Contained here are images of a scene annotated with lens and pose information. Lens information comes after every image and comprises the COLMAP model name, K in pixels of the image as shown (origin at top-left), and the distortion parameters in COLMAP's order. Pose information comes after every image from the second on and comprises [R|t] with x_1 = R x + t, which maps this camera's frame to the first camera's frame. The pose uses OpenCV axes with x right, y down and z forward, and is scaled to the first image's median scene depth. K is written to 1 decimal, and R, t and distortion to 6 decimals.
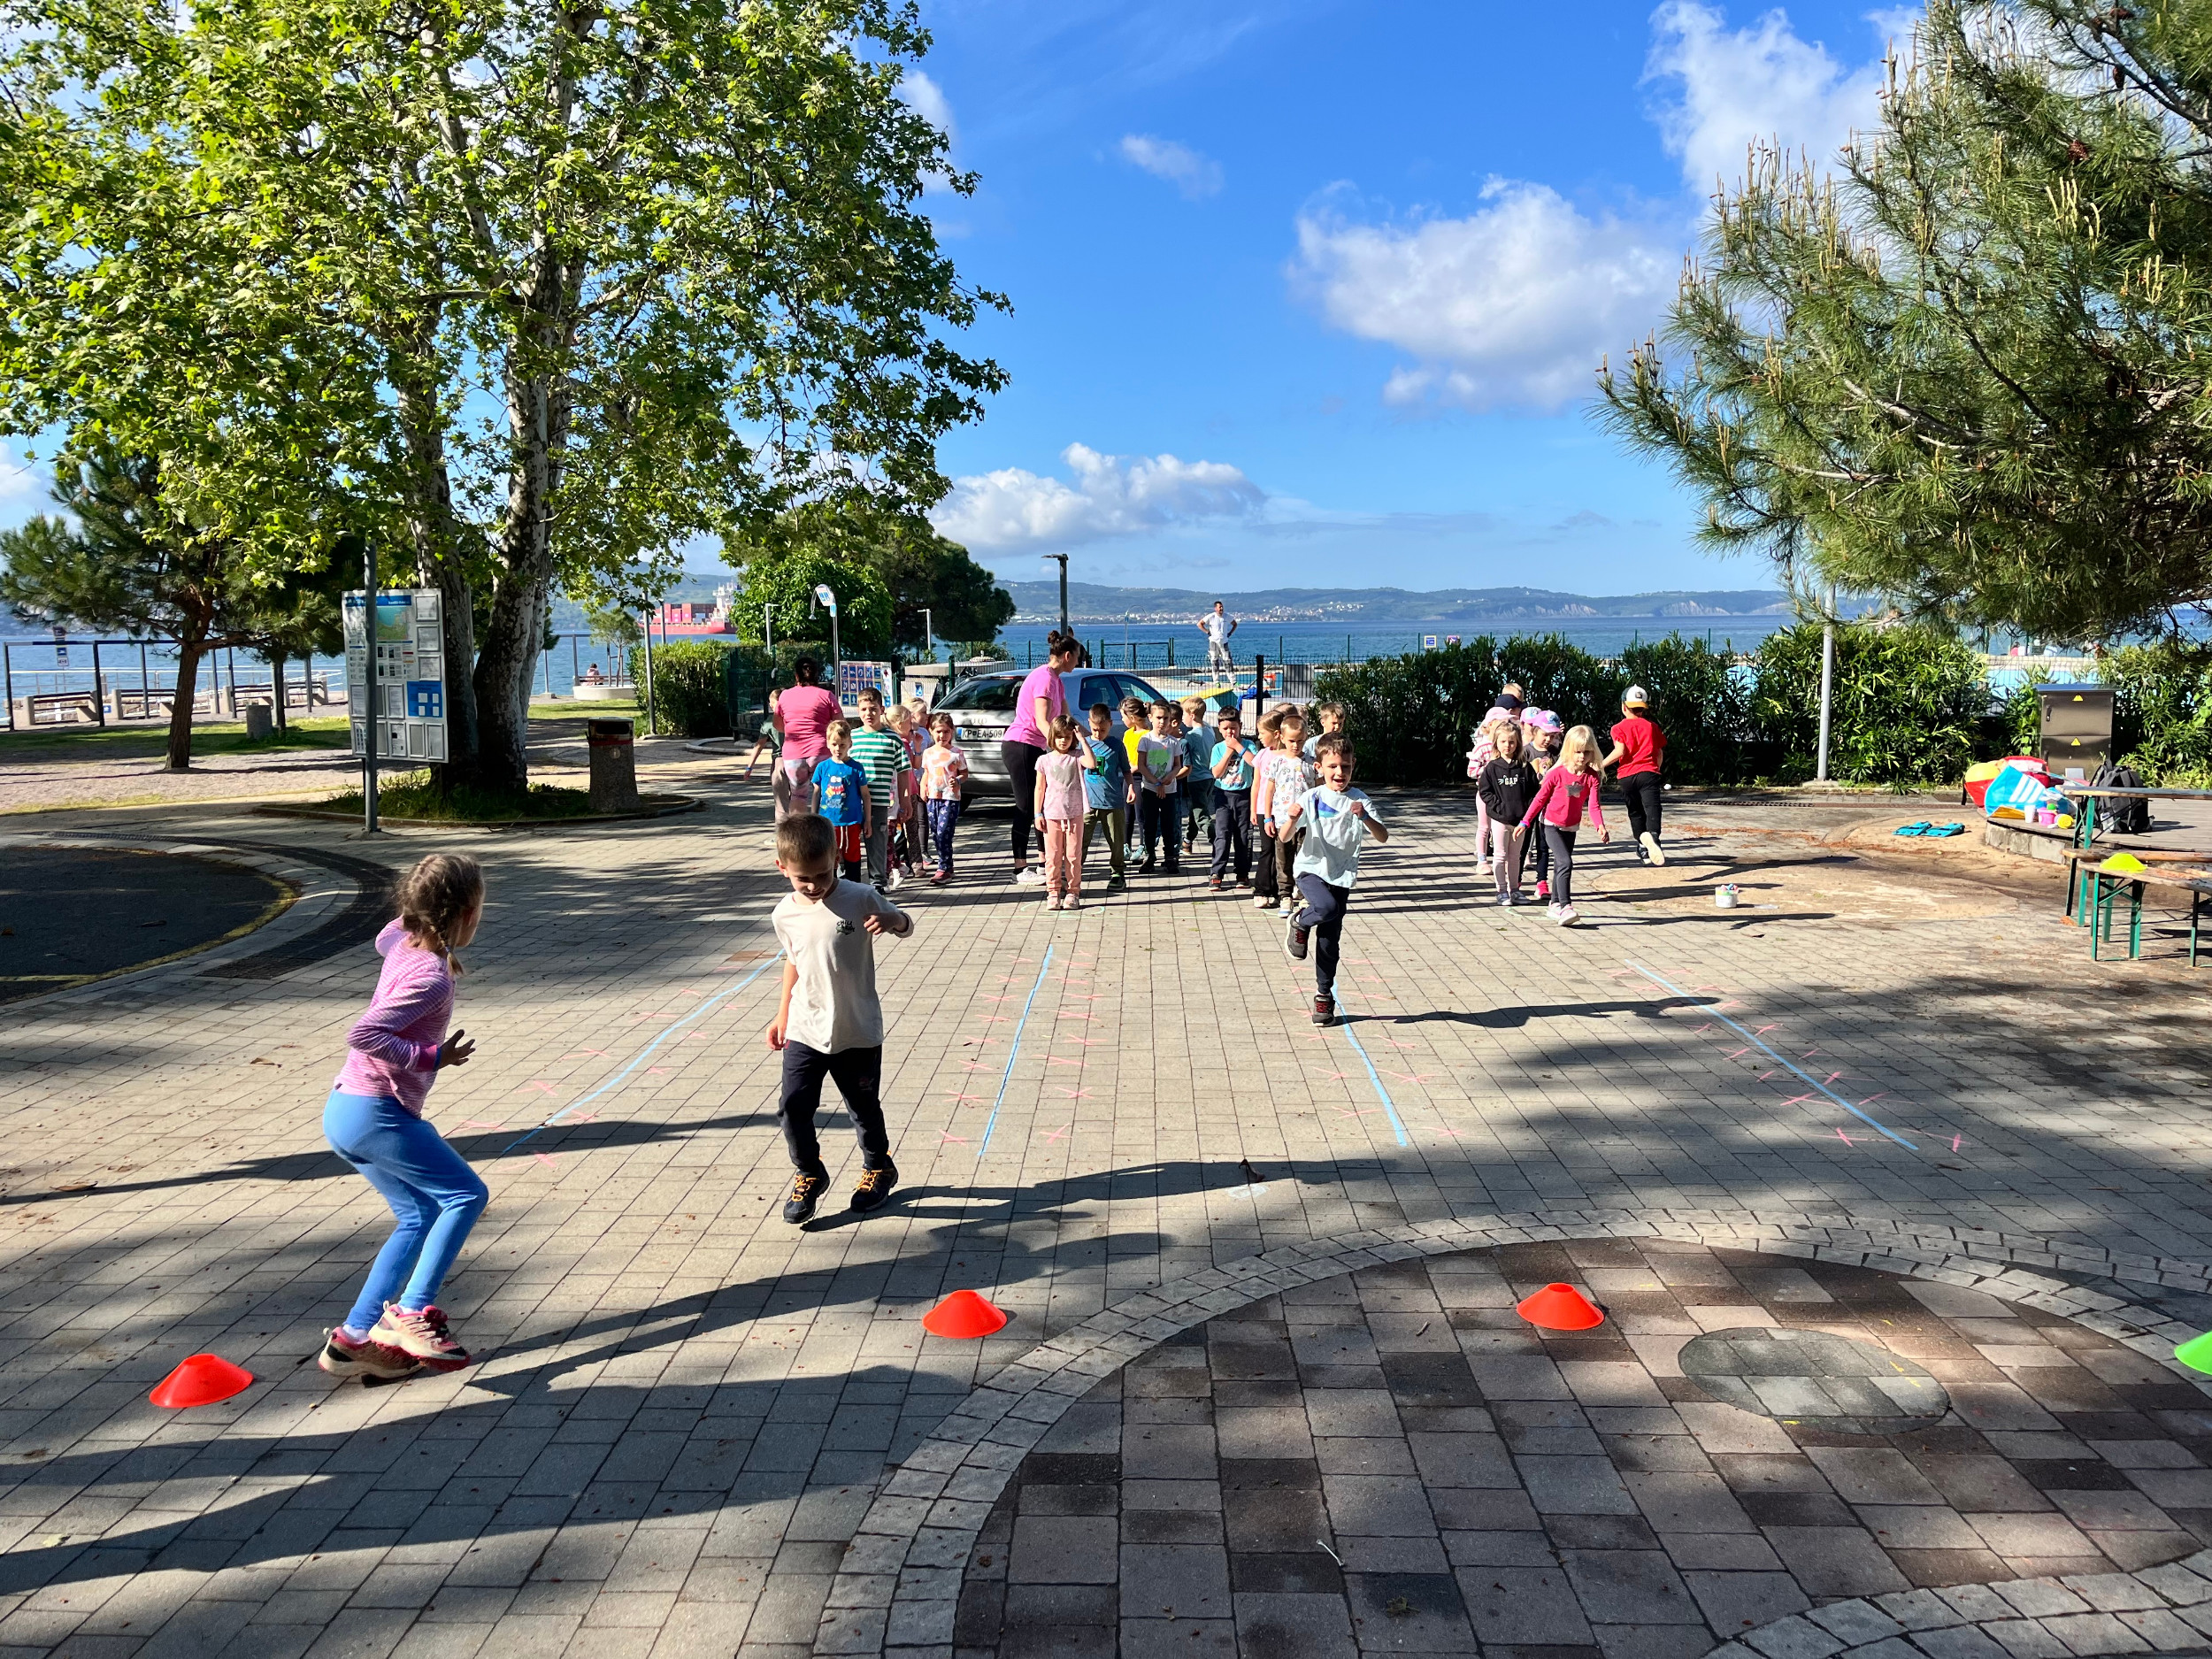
lens RADIAL K [[1691.1, 0, 1093.2], [0, 1691.1, 841.4], [0, 0, 1]] dist [0.044511, -0.061056]
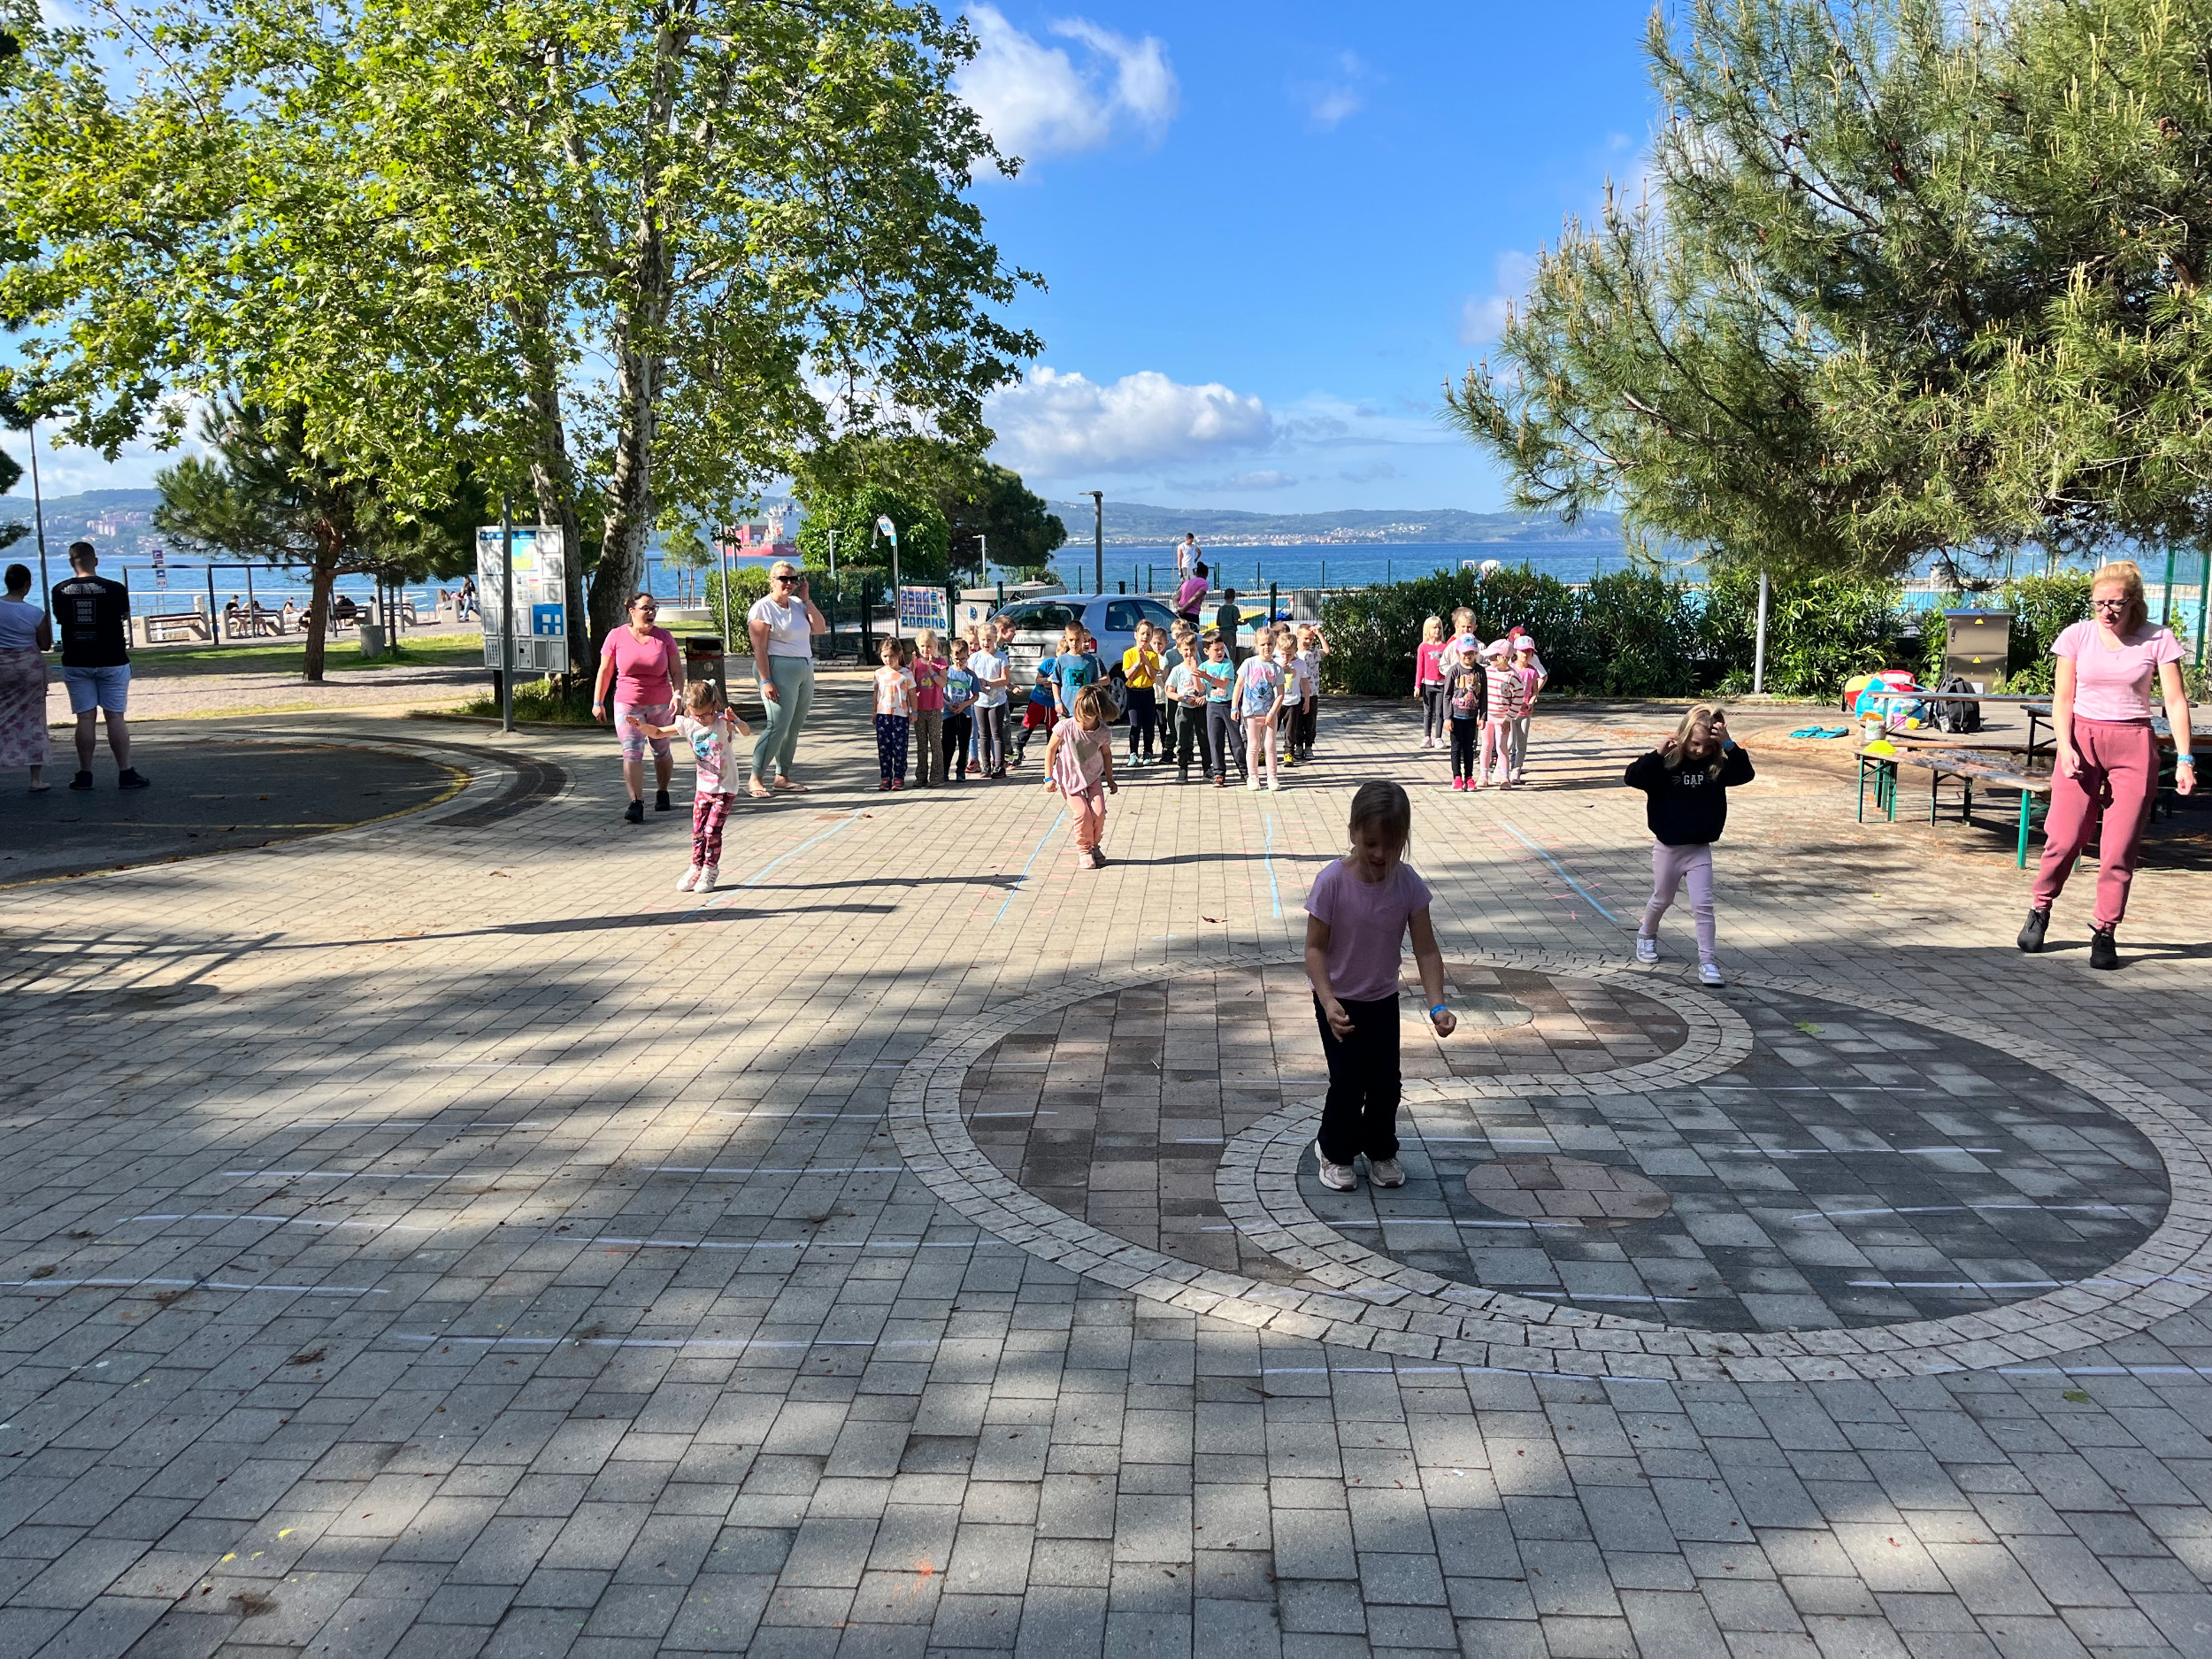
lens RADIAL K [[1691.1, 0, 1113.1], [0, 1691.1, 824.6], [0, 0, 1]] dist [0.044511, -0.061056]
pose [[0.999734, 0.004598, -0.022599, 0.022708], [-0.003799, 0.999370, 0.035298, 0.013933], [0.022747, -0.035203, 0.999121, -0.158545]]
